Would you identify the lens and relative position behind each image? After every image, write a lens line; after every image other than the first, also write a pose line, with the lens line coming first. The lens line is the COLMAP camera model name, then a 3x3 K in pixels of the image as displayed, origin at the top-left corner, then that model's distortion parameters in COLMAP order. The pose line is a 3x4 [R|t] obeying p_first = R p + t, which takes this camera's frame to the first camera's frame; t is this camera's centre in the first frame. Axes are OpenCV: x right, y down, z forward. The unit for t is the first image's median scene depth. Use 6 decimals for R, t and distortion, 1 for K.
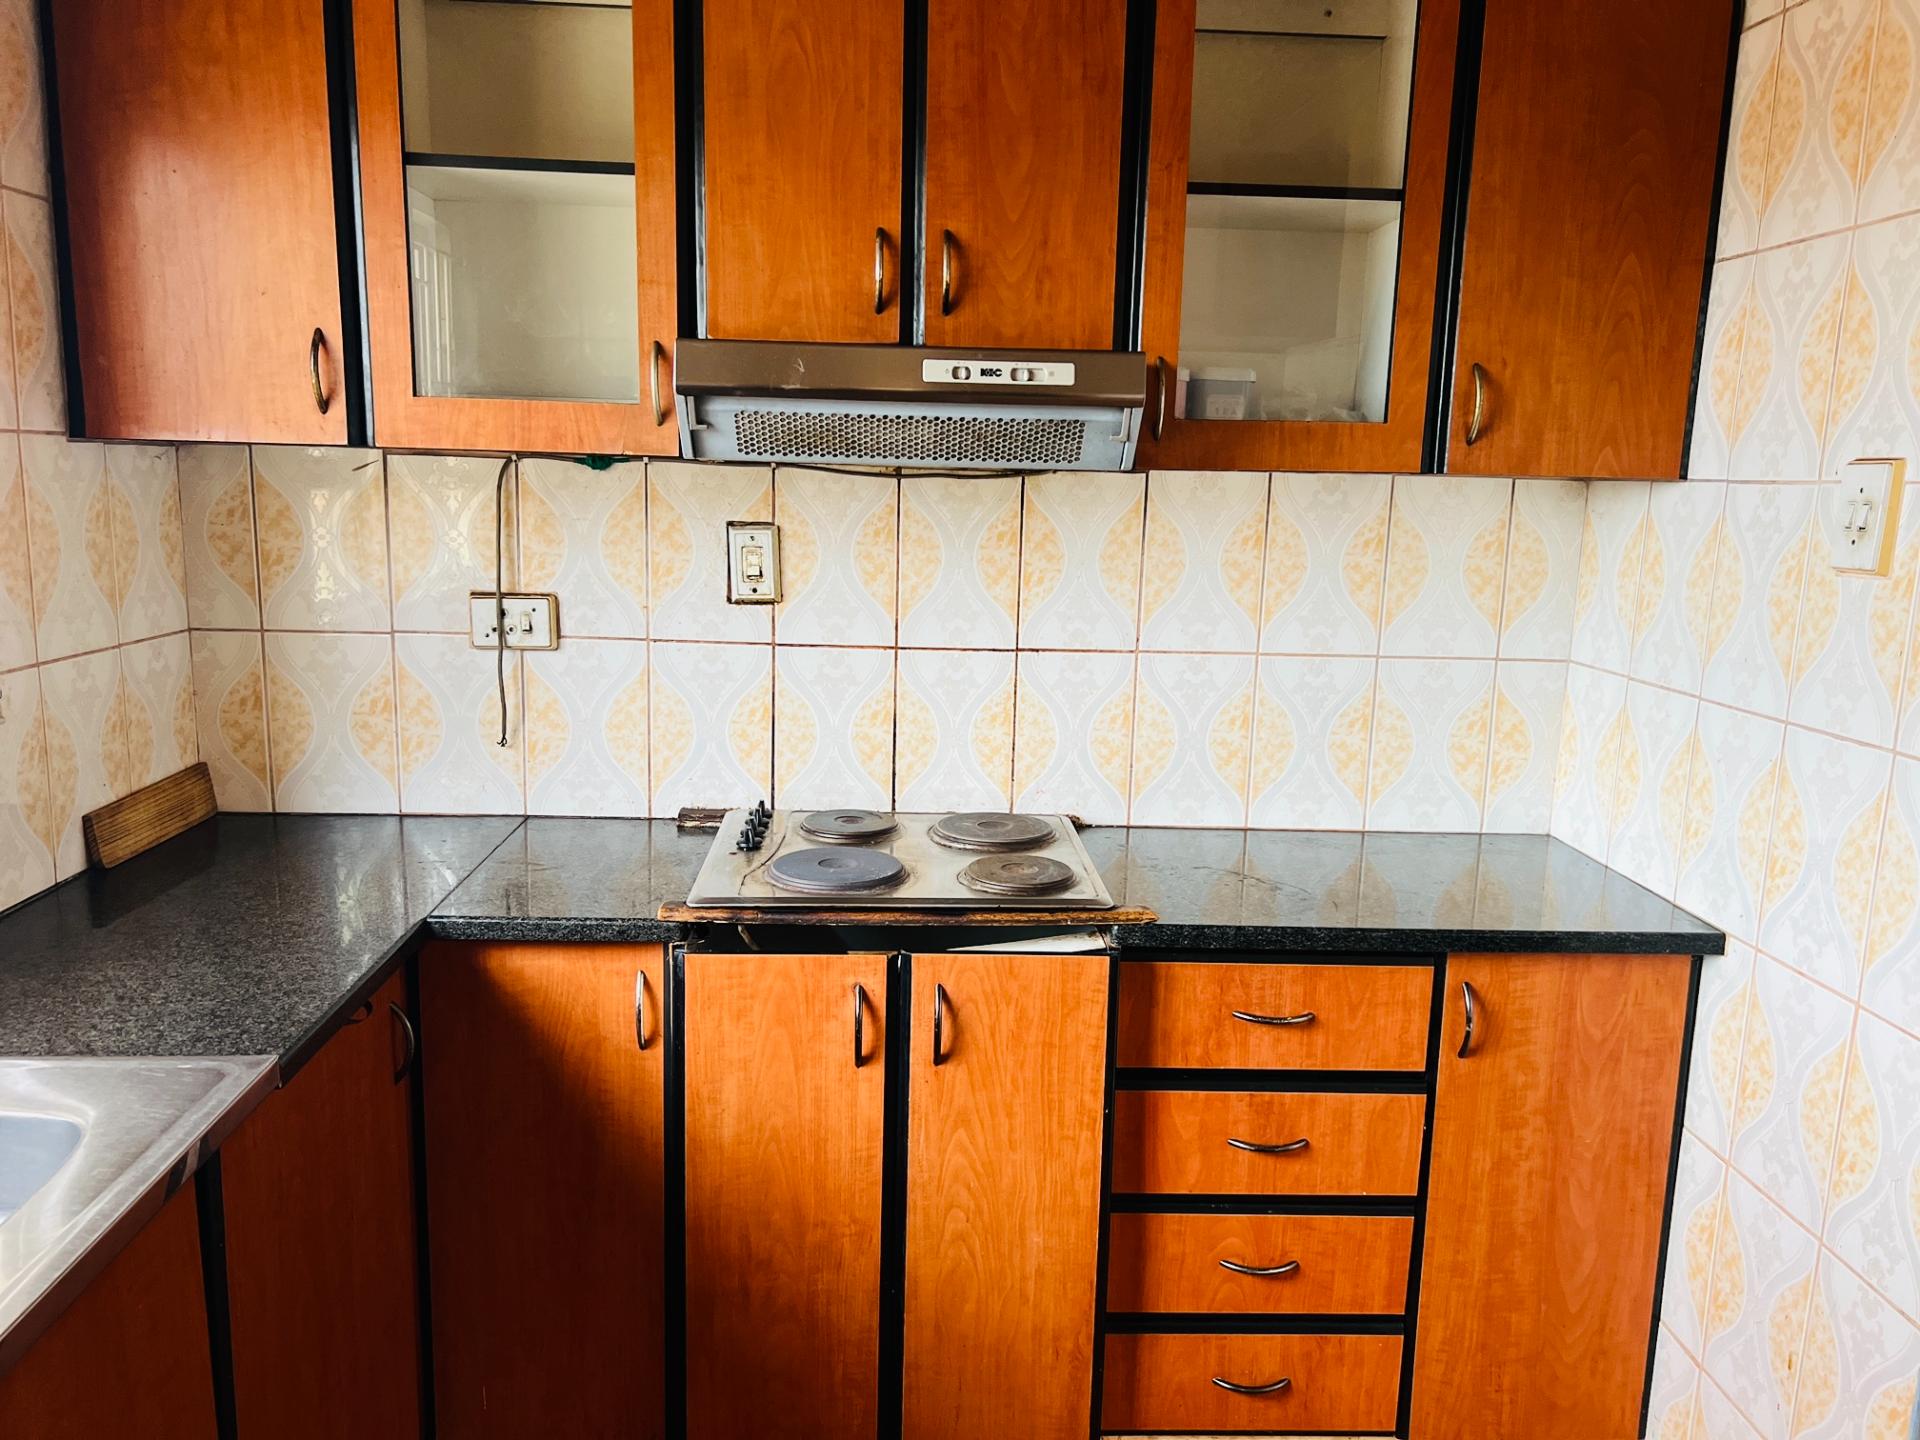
lens RADIAL K [[1422.2, 0, 945.5], [0, 1422.2, 730.1], [0, 0, 1]] dist [0.067505, -0.073181]
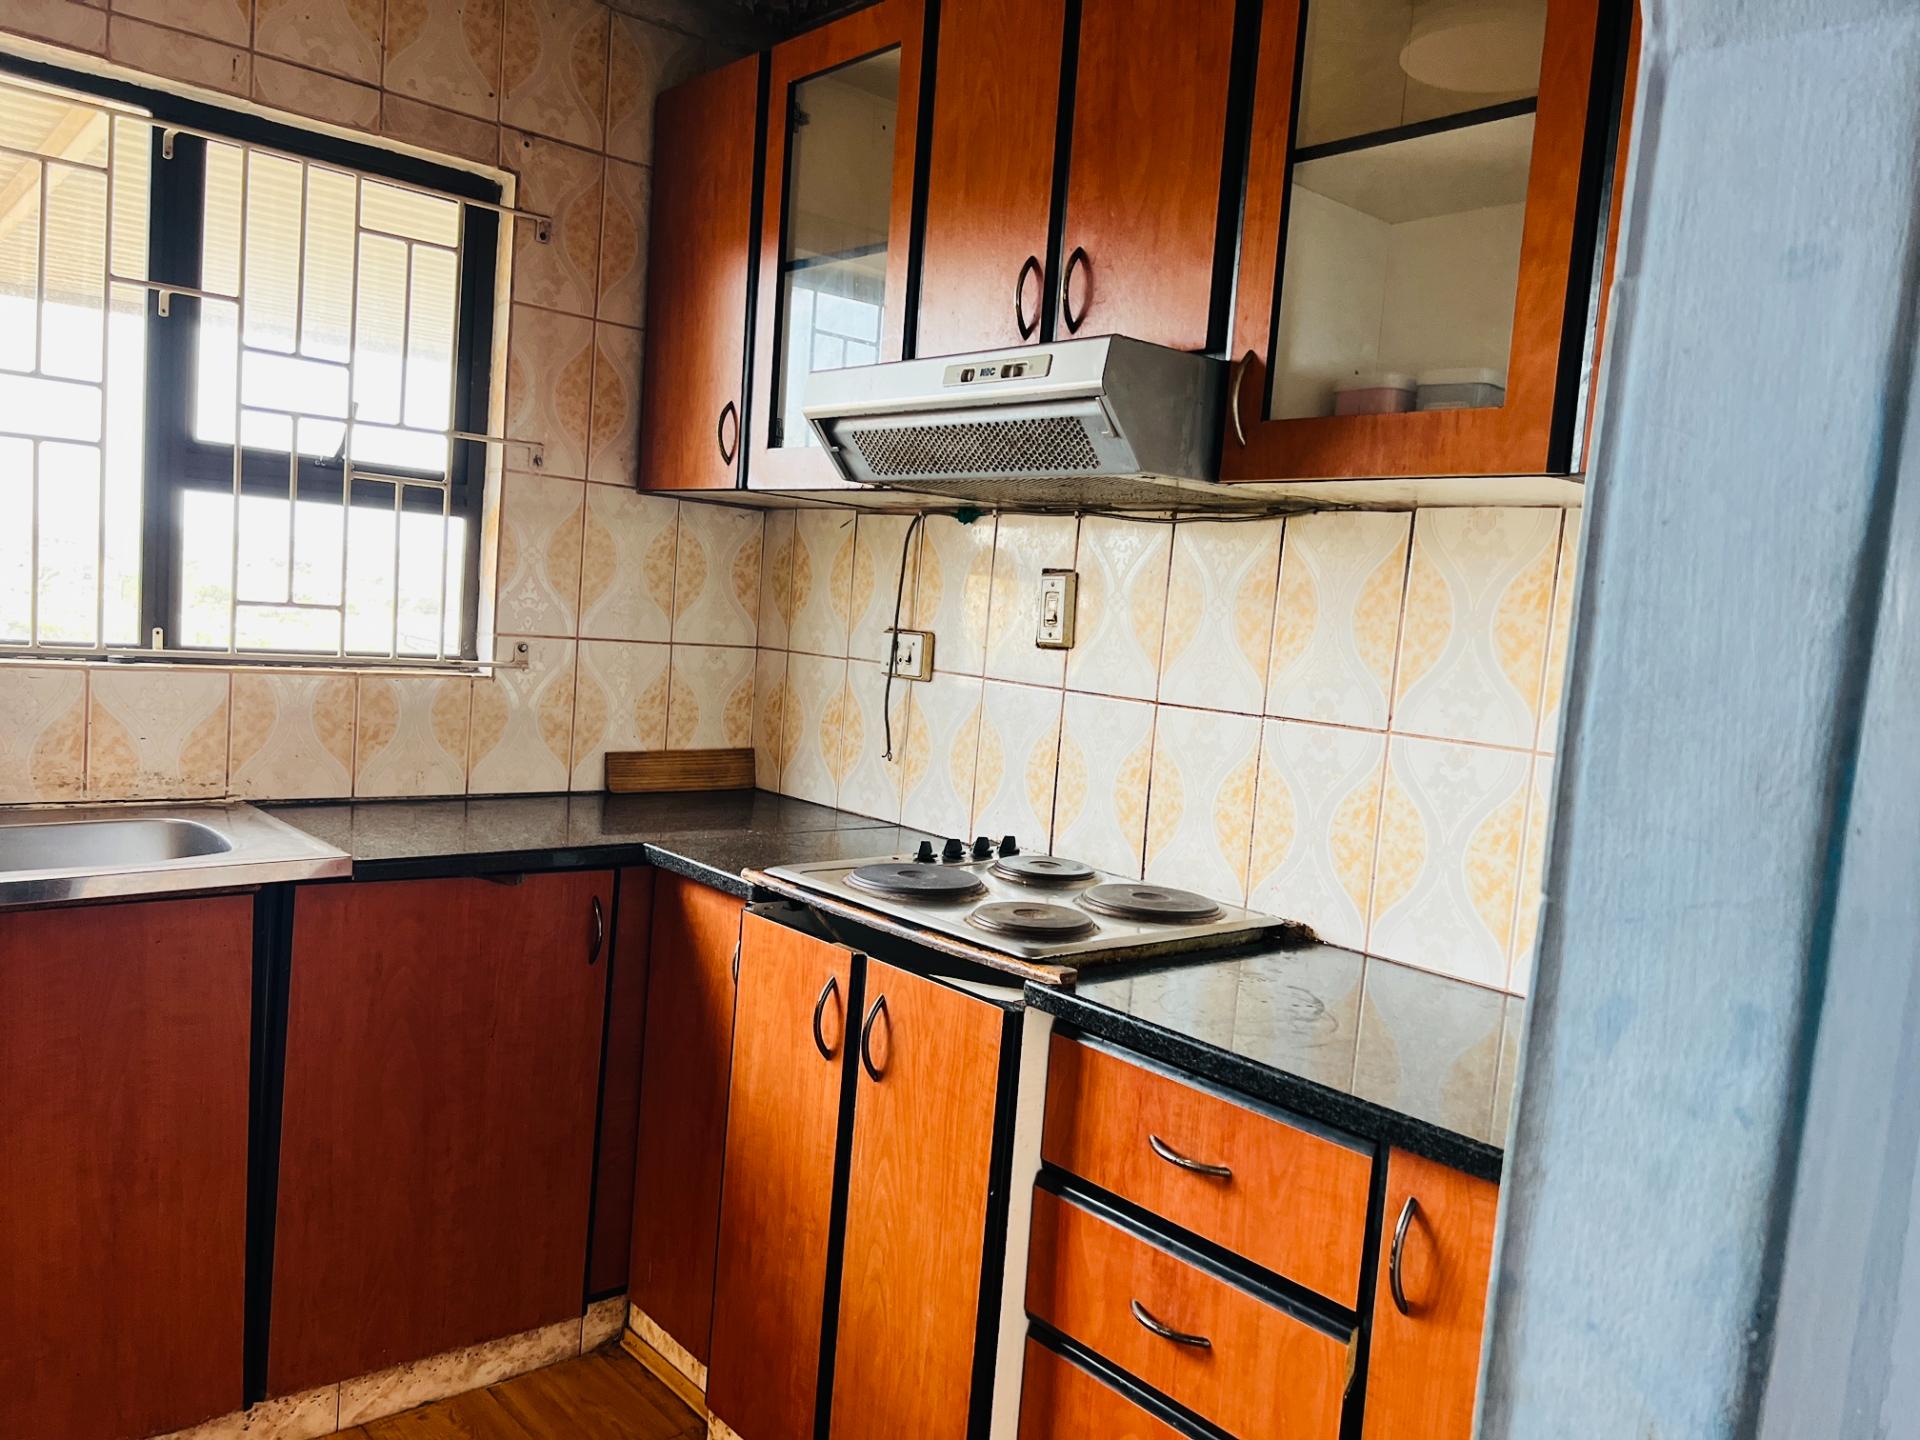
lens RADIAL K [[1420.8, 0, 964.6], [0, 1420.8, 732.2], [0, 0, 1]] dist [0.055351, -0.060077]
pose [[0.630787, 0.091414, -0.770553, 0.720972], [-0.199498, 0.978761, -0.047198, 0.036063], [0.749872, 0.183495, 0.635626, 0.374357]]
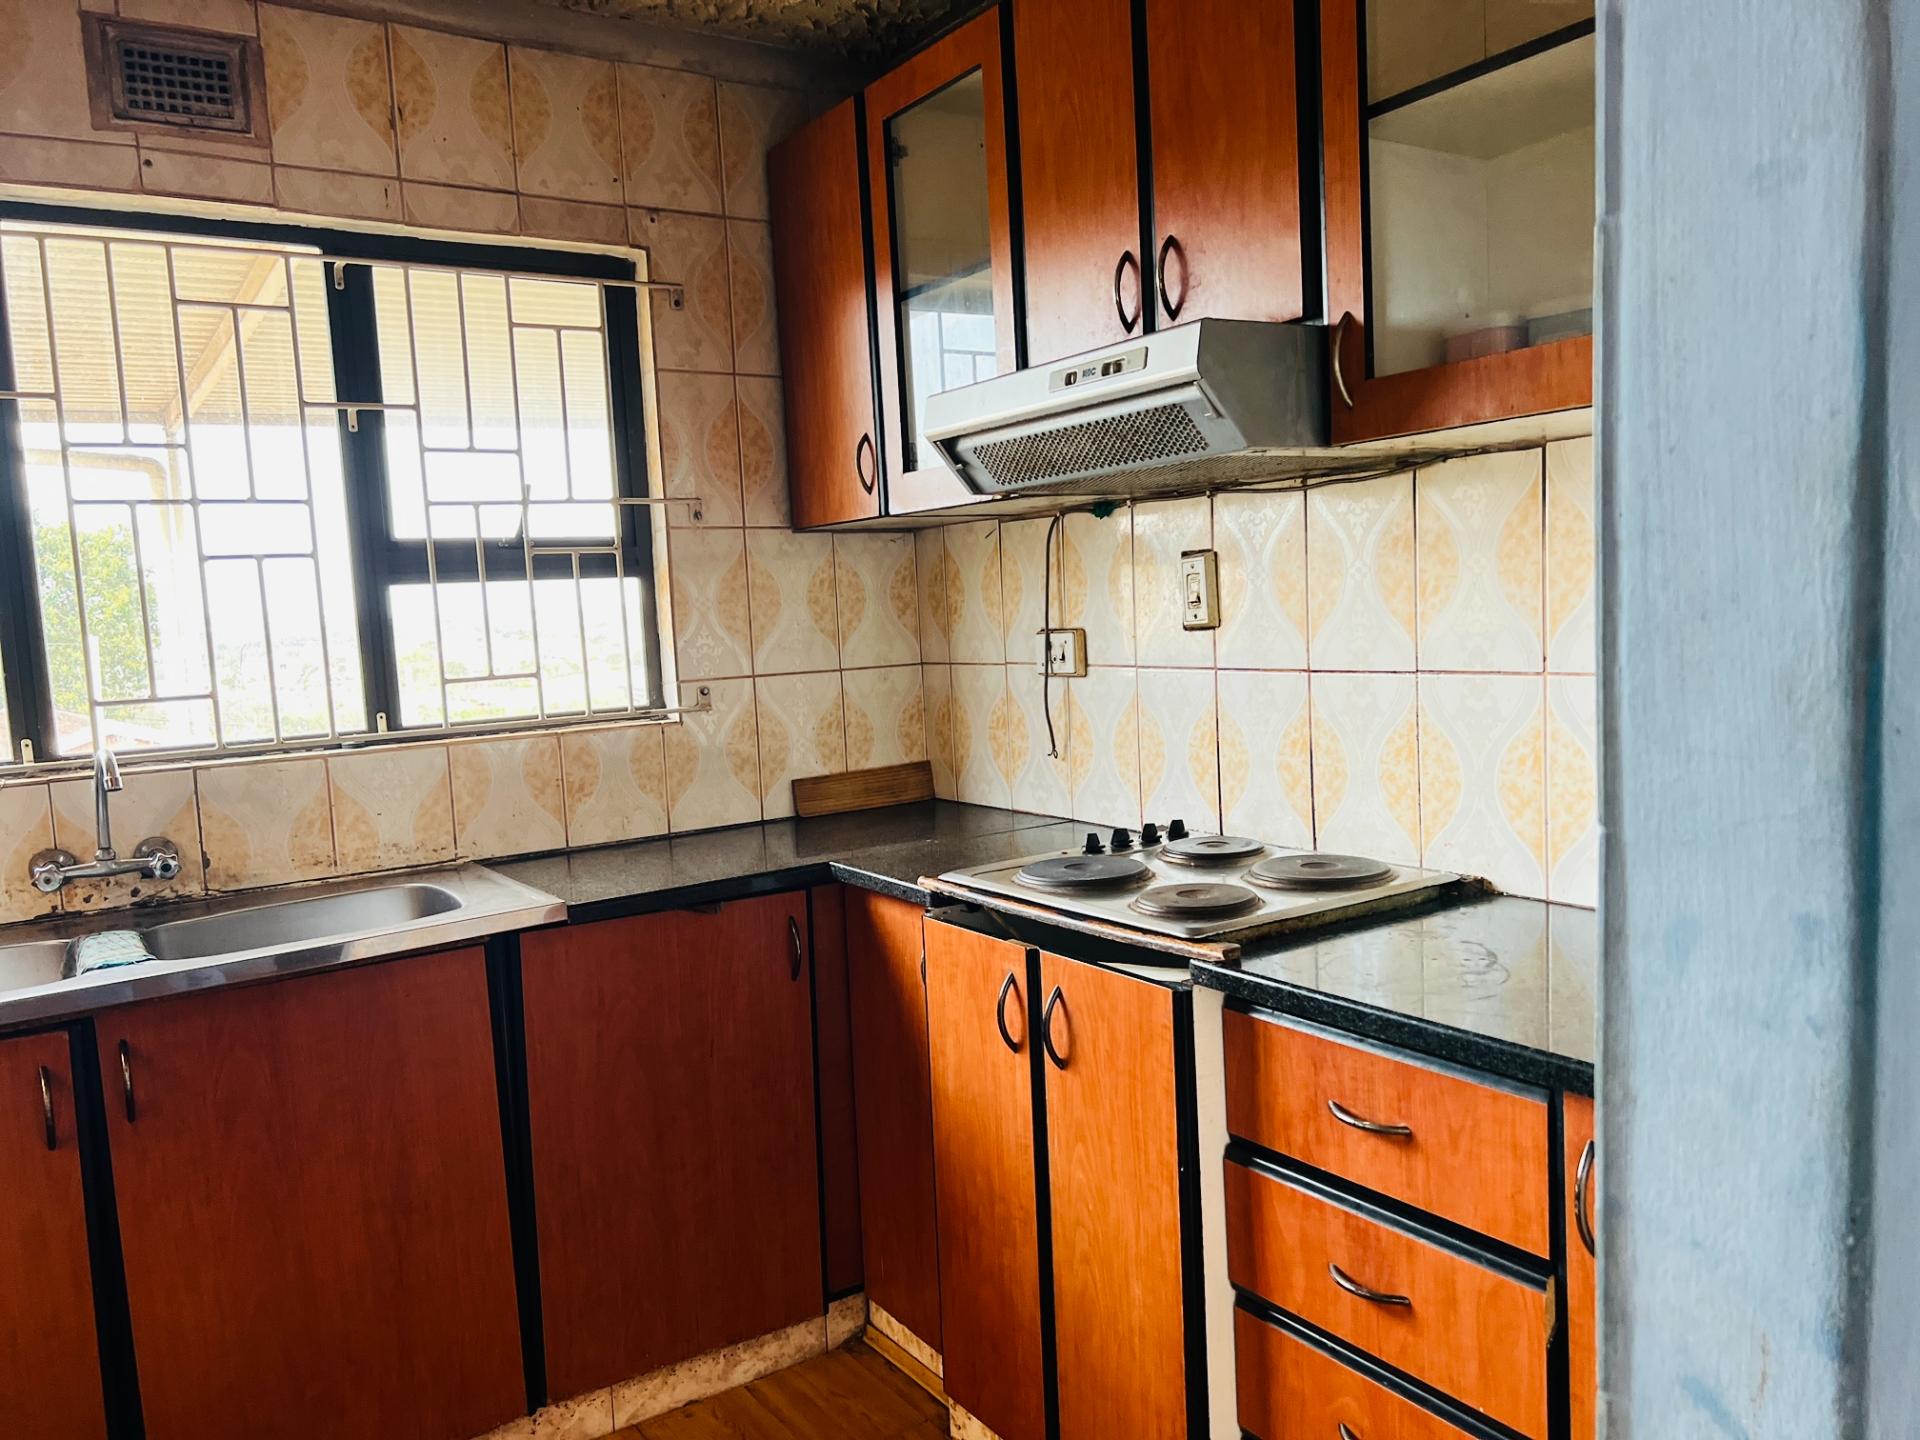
lens RADIAL K [[1420.8, 0, 964.6], [0, 1420.8, 732.2], [0, 0, 1]] dist [0.055351, -0.060077]
pose [[0.519934, 0.026478, -0.853796, 0.767667], [-0.090667, 0.995584, -0.024338, 0.029667], [0.849381, 0.090065, 0.520038, 0.388162]]
